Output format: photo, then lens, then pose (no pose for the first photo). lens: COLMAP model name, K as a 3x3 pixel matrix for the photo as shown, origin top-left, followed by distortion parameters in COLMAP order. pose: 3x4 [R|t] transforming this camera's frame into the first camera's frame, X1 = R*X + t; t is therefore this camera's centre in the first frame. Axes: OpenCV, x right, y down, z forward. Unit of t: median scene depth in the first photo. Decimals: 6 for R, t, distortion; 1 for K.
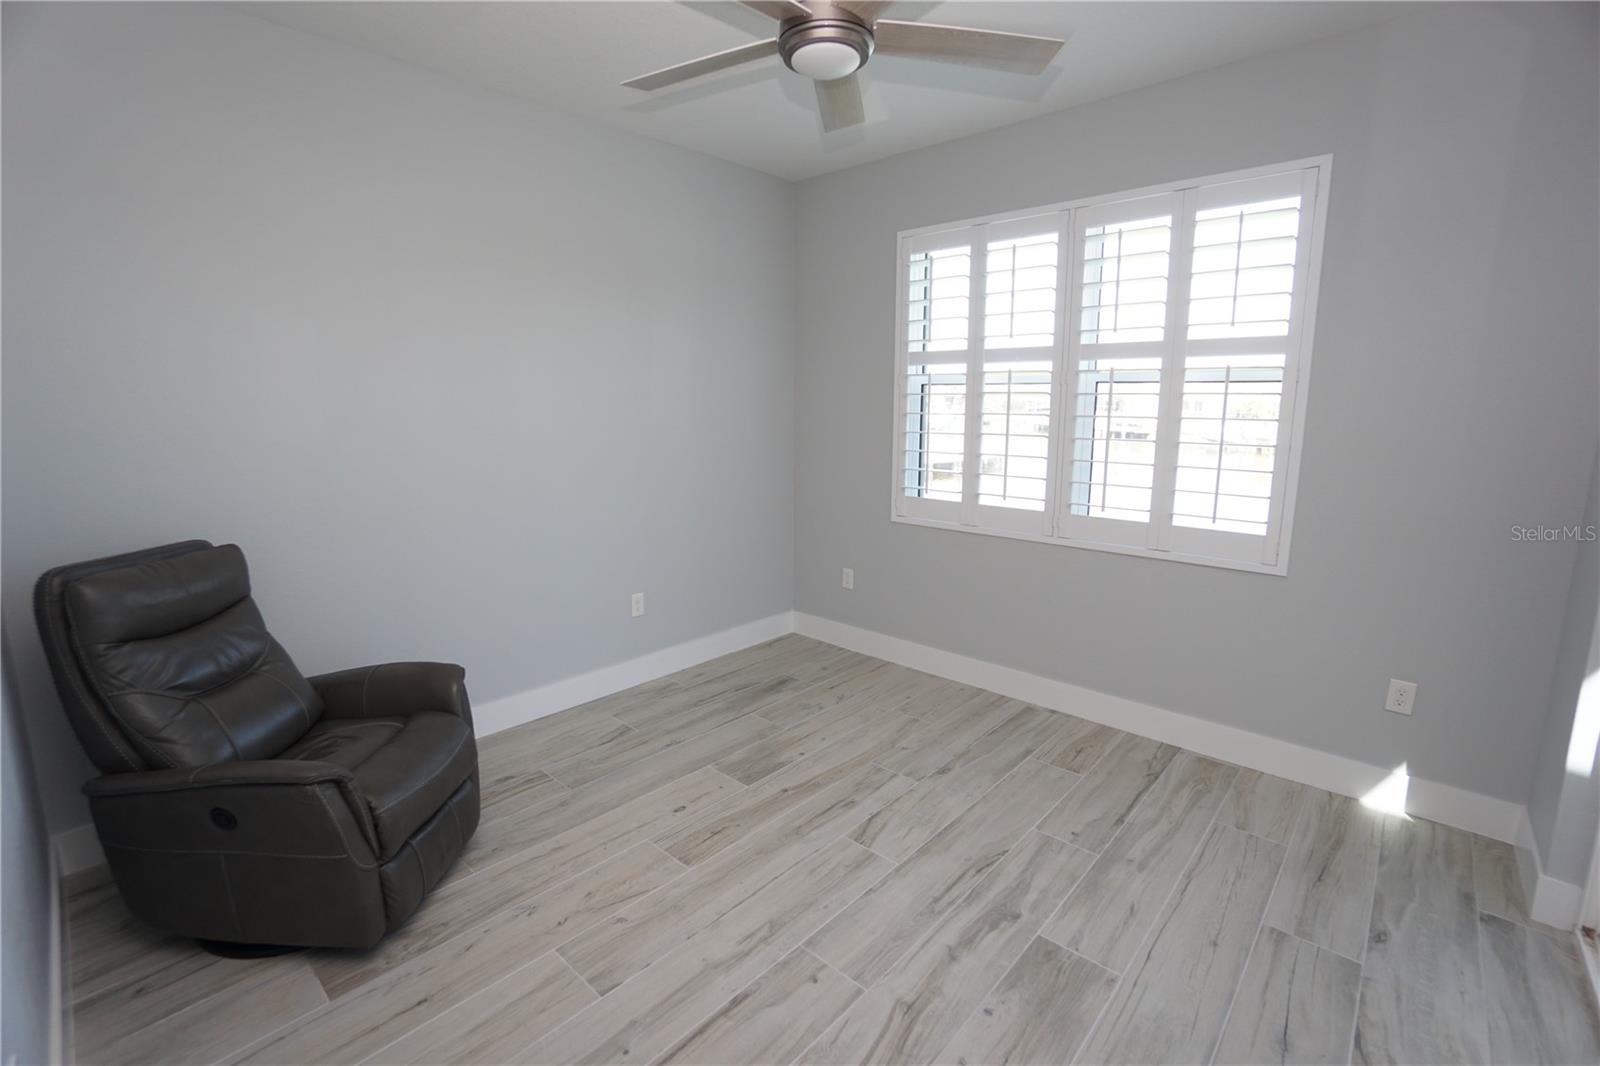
lens RADIAL K [[718.4, 0, 778.7], [0, 718.4, 525.6], [0, 0, 1]] dist [-0.063475, 0.024276]
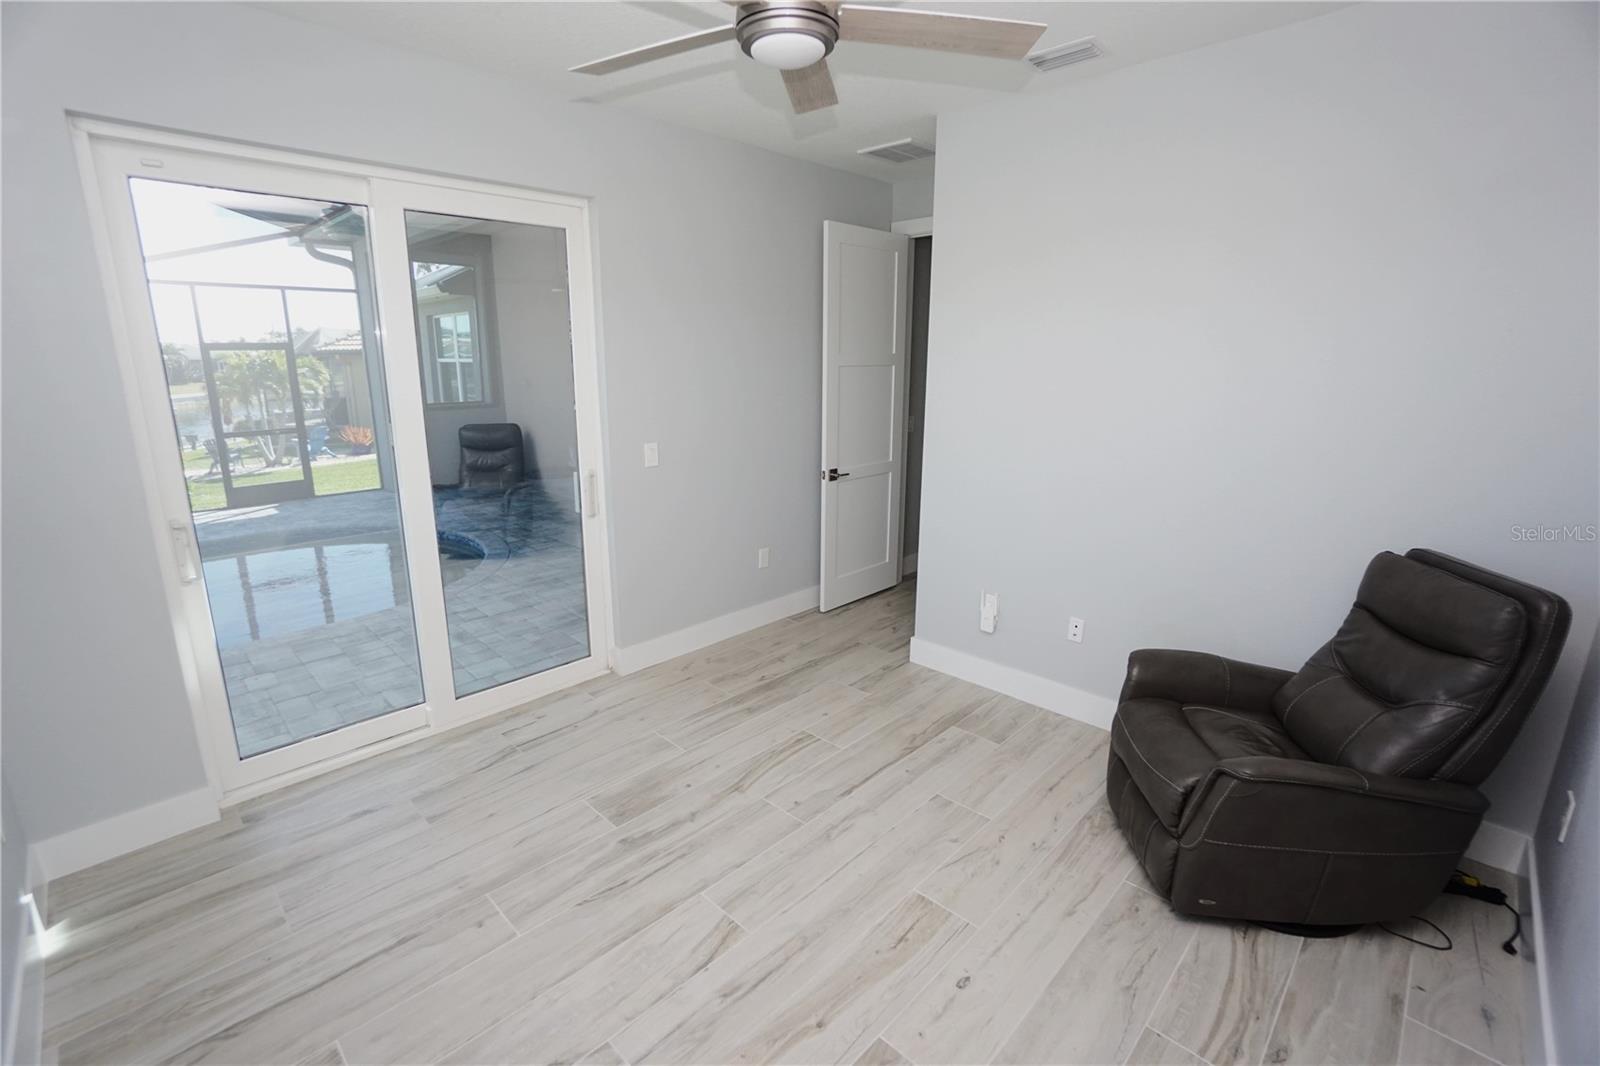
lens RADIAL K [[718.4, 0, 778.7], [0, 718.4, 525.6], [0, 0, 1]] dist [-0.063475, 0.024276]
pose [[-0.999508, -0.010499, 0.029544, 0.042413], [0.002035, 0.918566, 0.395262, -0.386785], [-0.031287, 0.395128, -0.918093, 1.784076]]
